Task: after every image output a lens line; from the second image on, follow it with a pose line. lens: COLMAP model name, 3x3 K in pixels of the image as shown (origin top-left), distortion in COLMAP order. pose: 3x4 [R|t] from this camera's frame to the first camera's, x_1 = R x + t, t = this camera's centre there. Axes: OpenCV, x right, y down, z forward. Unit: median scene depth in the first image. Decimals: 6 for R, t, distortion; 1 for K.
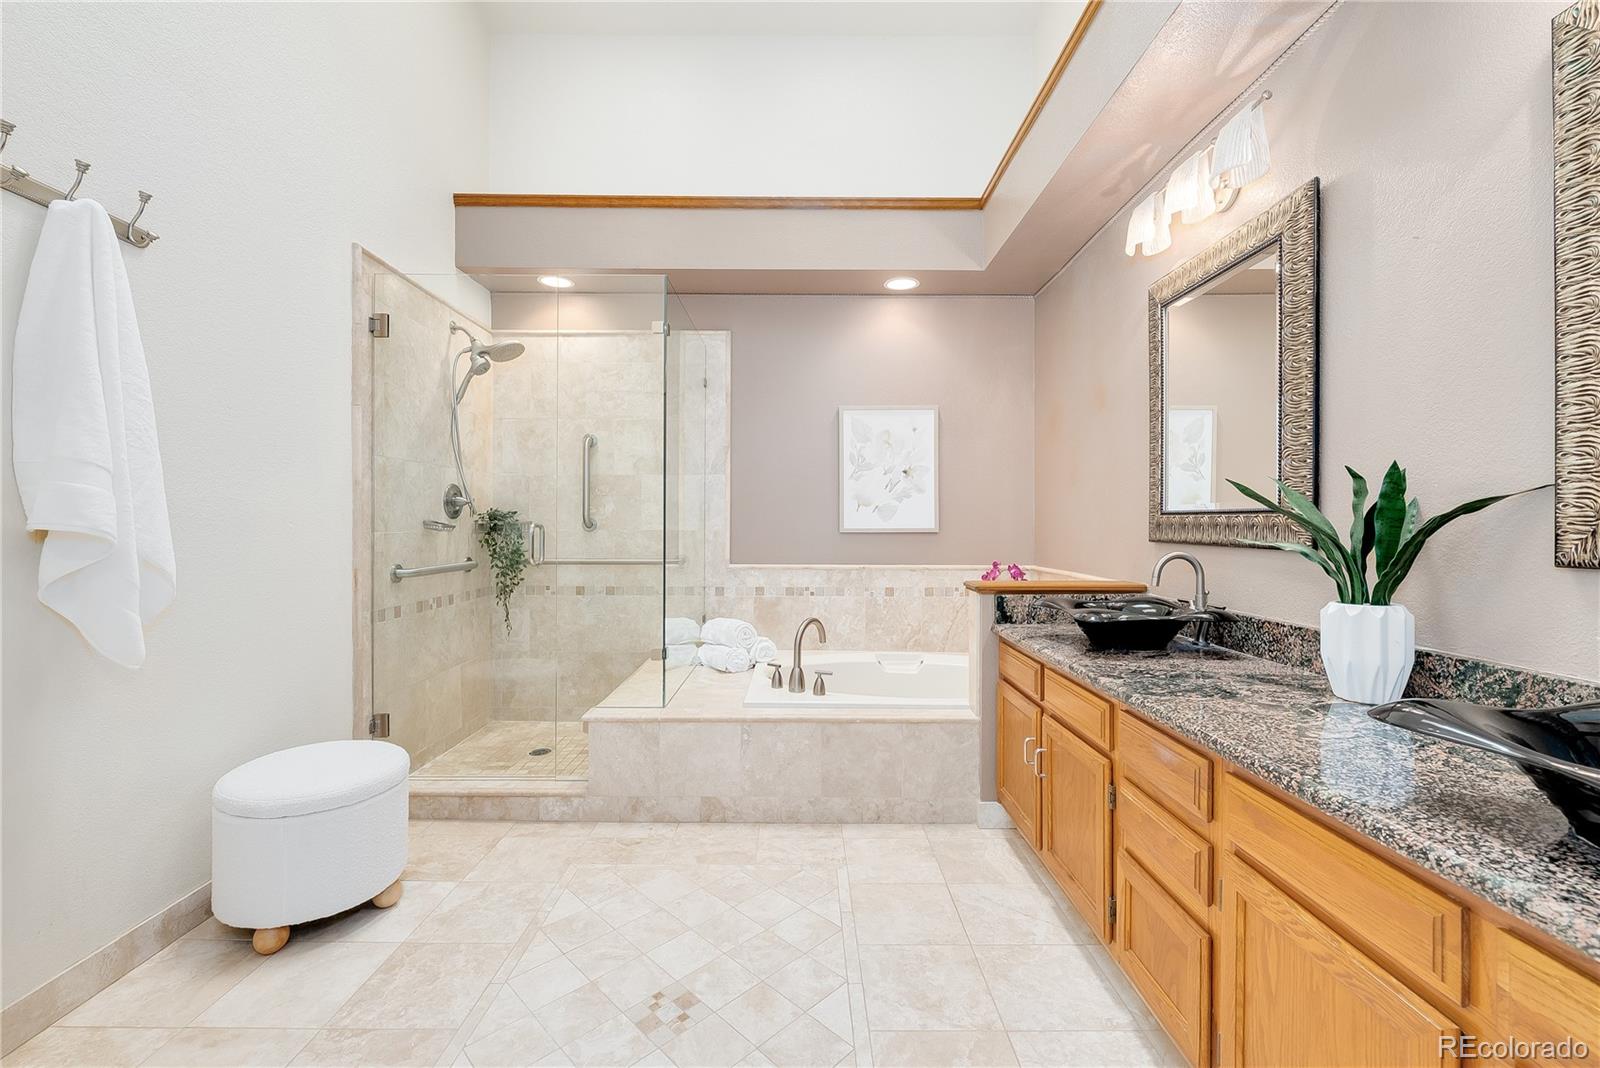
lens RADIAL K [[659.9, 0, 802.7], [0, 659.9, 528.1], [0, 0, 1]] dist [0.000335, -0.000036]
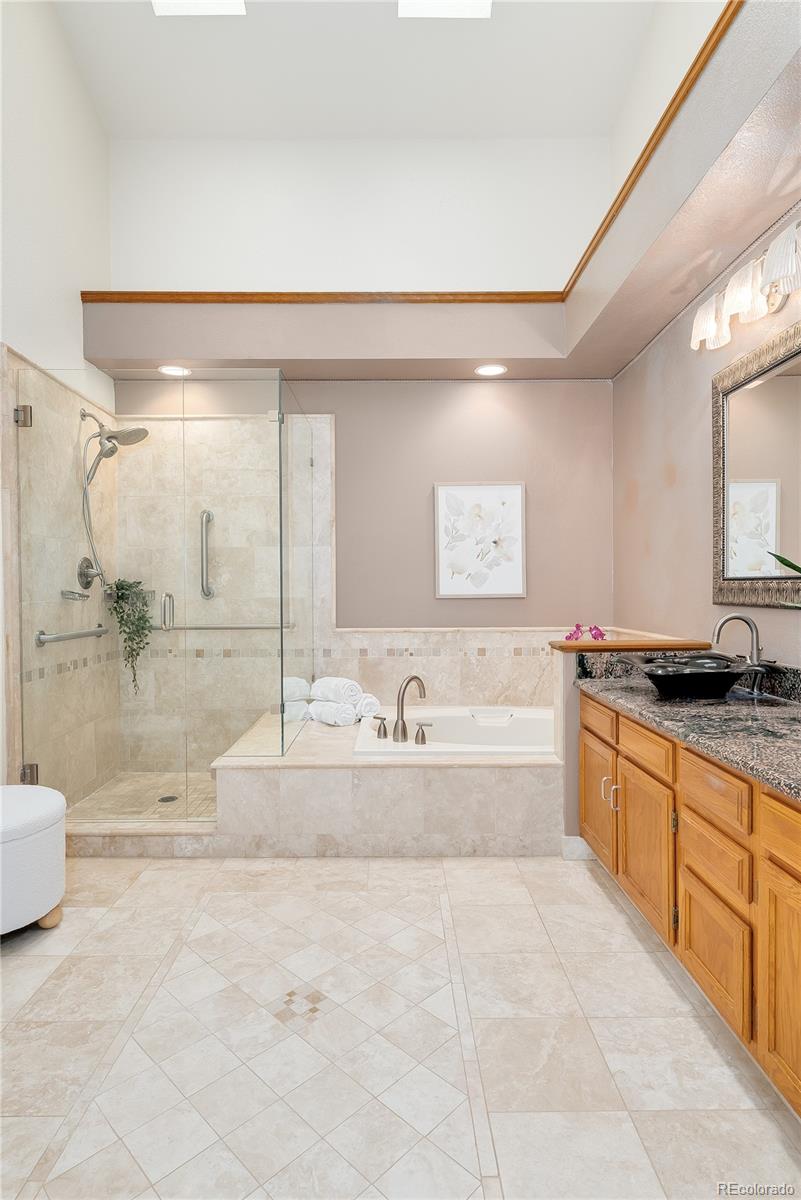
lens RADIAL K [[639.7, 0, 400.5], [0, 639.7, 600.0], [0, 0, 1]] dist [0.002921, 0.000585]
pose [[0.999920, -0.008638, 0.009265, -0.018353], [0.008536, 0.999903, 0.010975, -0.003568], [-0.009359, -0.010895, 0.999897, -0.088792]]
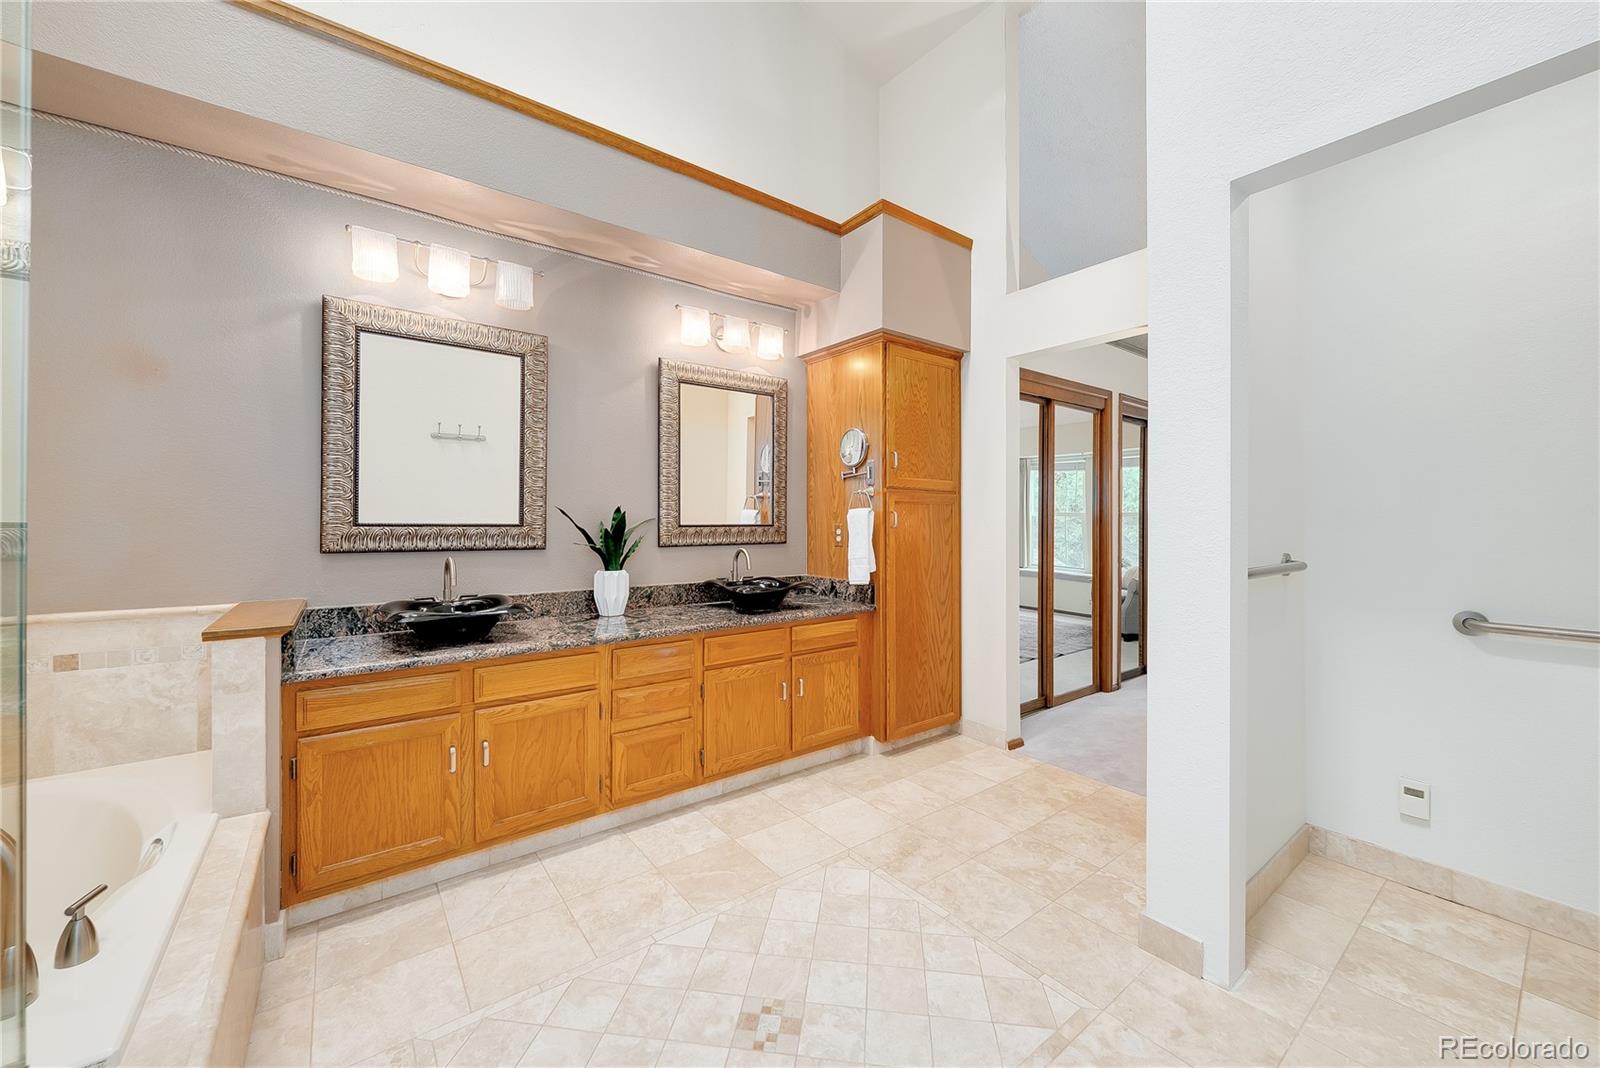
lens RADIAL K [[600.0, 0, 790.3], [0, 600.0, 524.7], [0, 0, 1]] dist [-0.000004, 0.000004]
pose [[-0.592680, -0.003085, 0.805432, -0.603215], [0.001543, 0.999986, 0.004966, -0.025201], [-0.805436, 0.004186, -0.592668, 0.949484]]
